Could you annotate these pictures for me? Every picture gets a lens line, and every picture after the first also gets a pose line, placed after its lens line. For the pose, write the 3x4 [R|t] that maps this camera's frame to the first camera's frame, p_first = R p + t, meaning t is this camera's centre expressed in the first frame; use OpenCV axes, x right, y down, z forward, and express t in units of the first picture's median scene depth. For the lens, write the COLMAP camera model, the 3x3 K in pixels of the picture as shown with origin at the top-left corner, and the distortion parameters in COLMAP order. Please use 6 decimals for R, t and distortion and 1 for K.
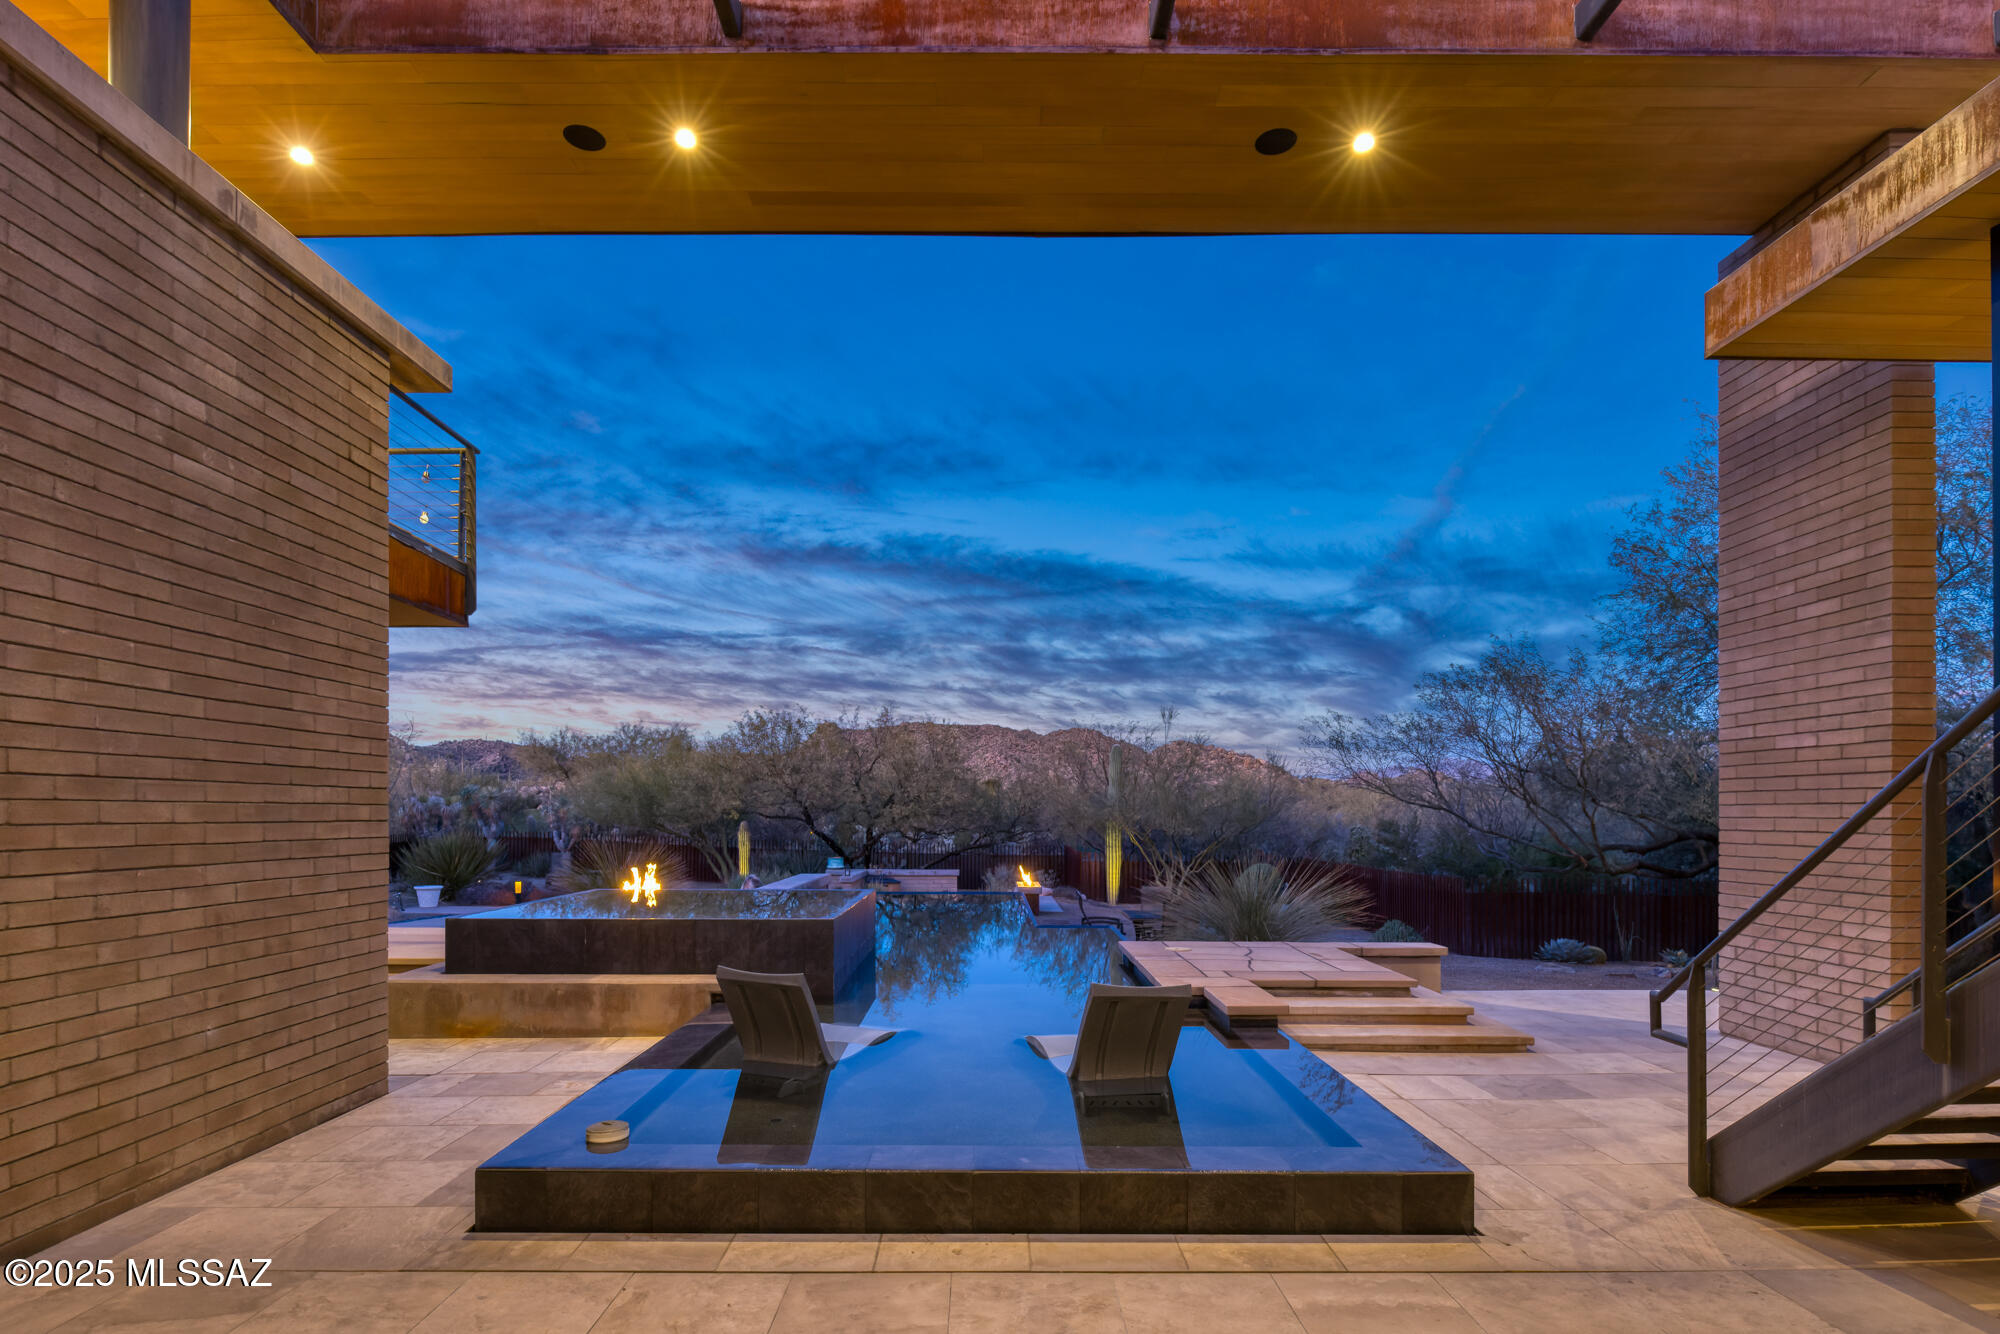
lens RADIAL K [[917.6, 0, 1000.0], [0, 917.6, 667.0], [0, 0, 1]] dist [-0.000498, -0.000080]
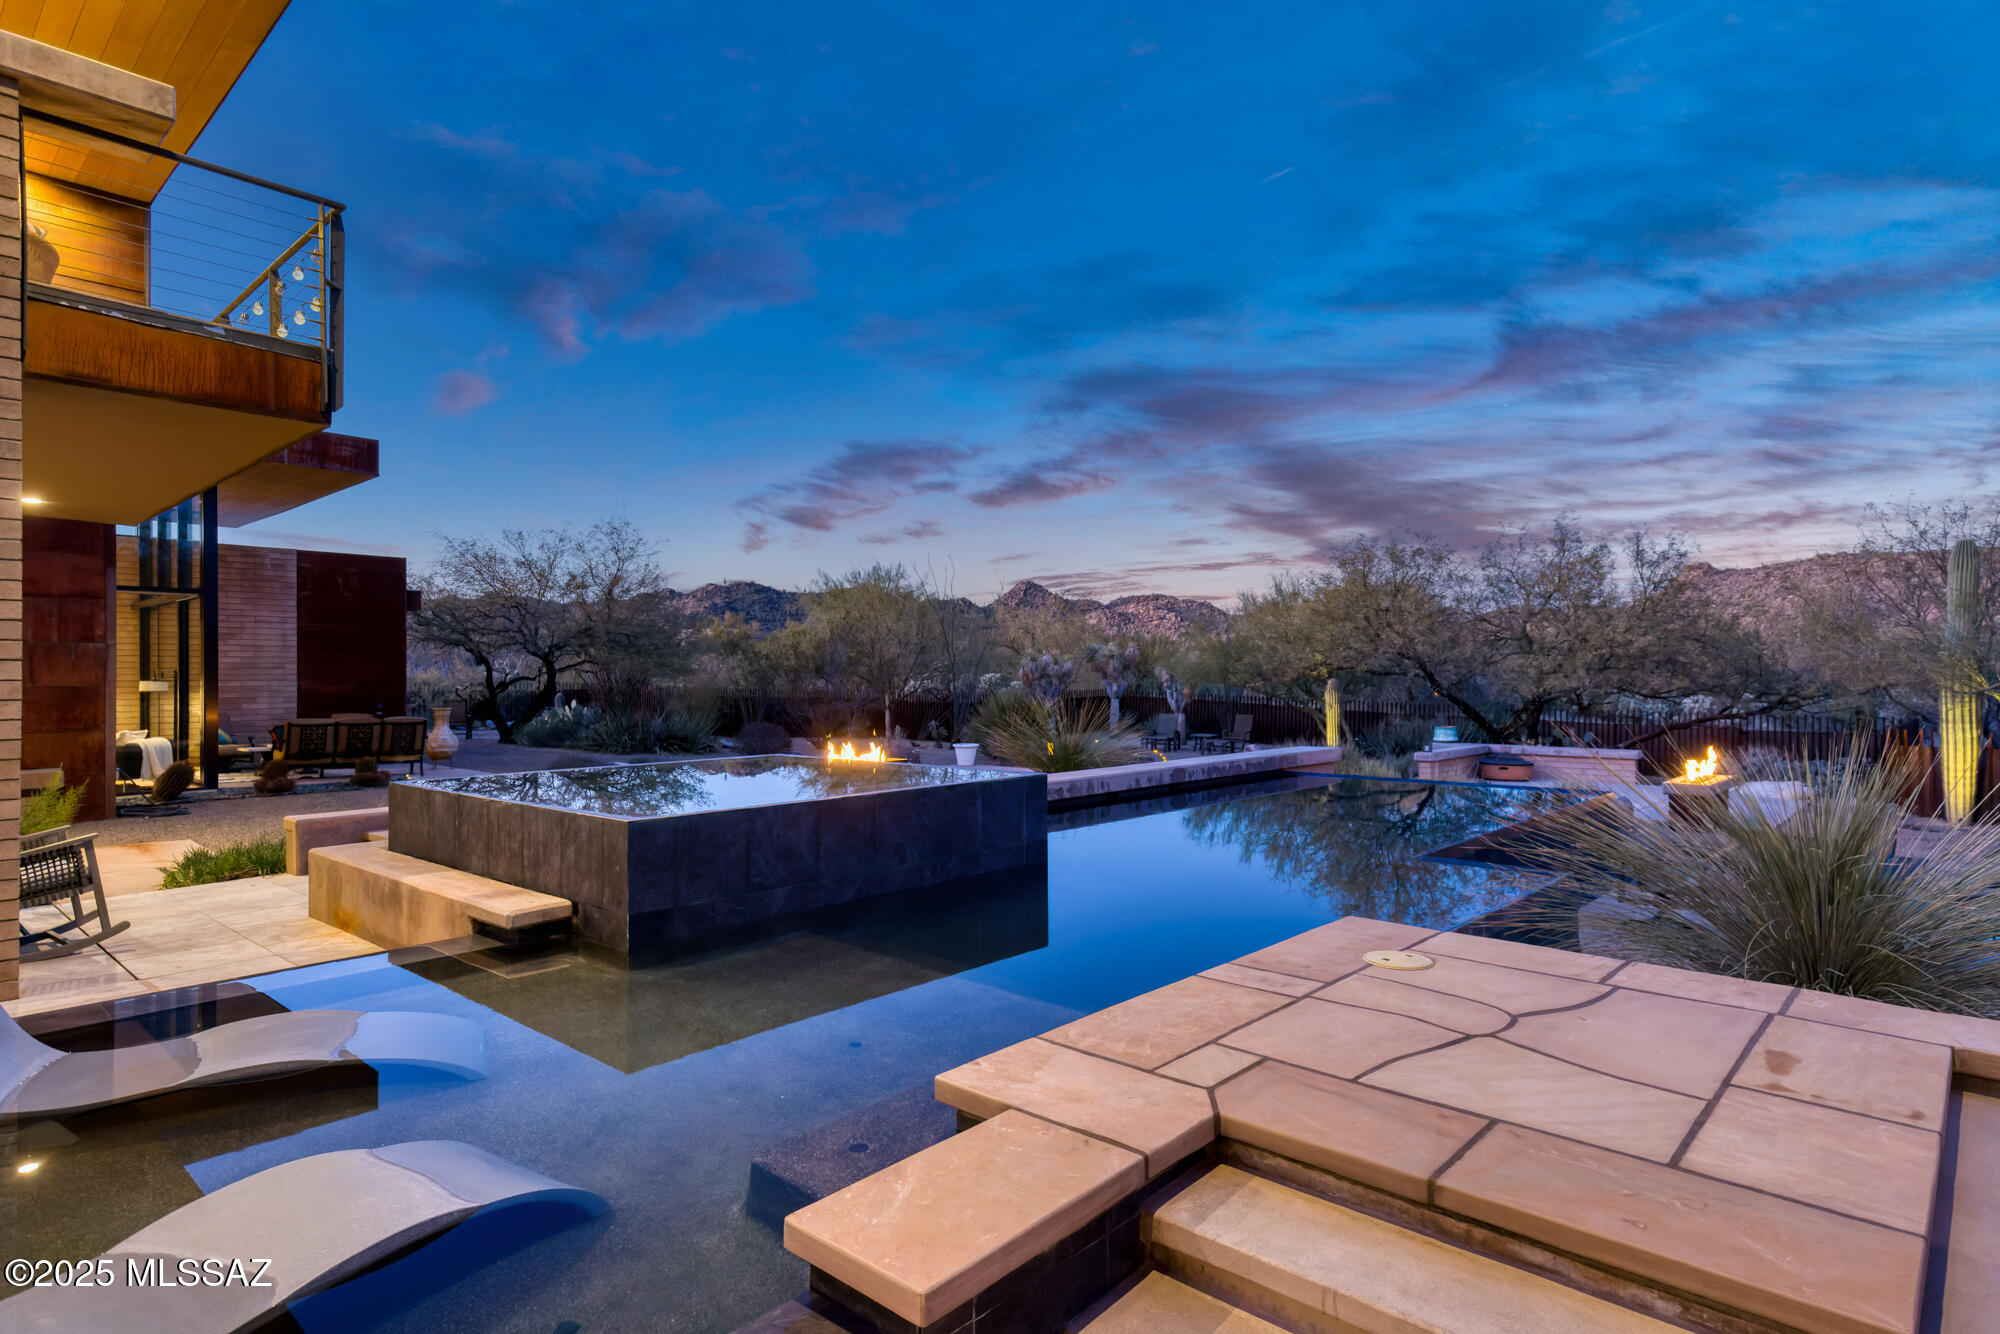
lens RADIAL K [[1040.4, 0, 1000.0], [0, 1040.4, 667.0], [0, 0, 1]] dist [0.001277, 0.000637]
pose [[0.744059, -0.014111, -0.667965, 0.106199], [0.115723, 0.987387, 0.108047, 0.030101], [0.658015, -0.157692, 0.736308, 0.159140]]
